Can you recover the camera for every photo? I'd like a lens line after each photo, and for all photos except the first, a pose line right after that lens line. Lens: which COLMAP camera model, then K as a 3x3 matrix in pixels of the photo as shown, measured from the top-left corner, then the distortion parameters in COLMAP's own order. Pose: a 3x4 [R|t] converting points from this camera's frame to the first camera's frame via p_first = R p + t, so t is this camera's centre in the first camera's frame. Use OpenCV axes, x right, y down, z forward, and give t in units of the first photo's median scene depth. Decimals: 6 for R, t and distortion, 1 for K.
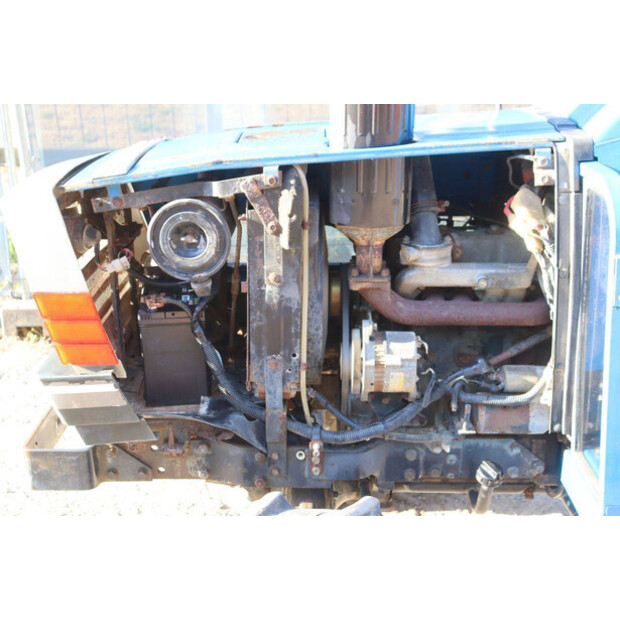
lens RADIAL K [[900.1, 0, 310.0], [0, 900.1, 310.0], [0, 0, 1]] dist [0.069827, 0.124453]
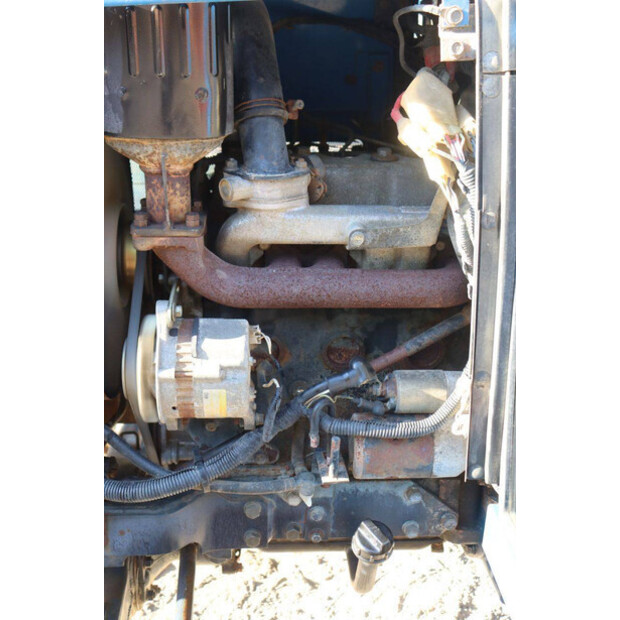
lens RADIAL K [[900.1, 0, 310.0], [0, 900.1, 310.0], [0, 0, 1]] dist [0.069827, 0.124453]
pose [[0.996776, -0.005870, 0.080015, 0.109840], [0.002345, 0.999025, 0.044081, -0.008479], [-0.080196, -0.043752, 0.995818, 0.398279]]
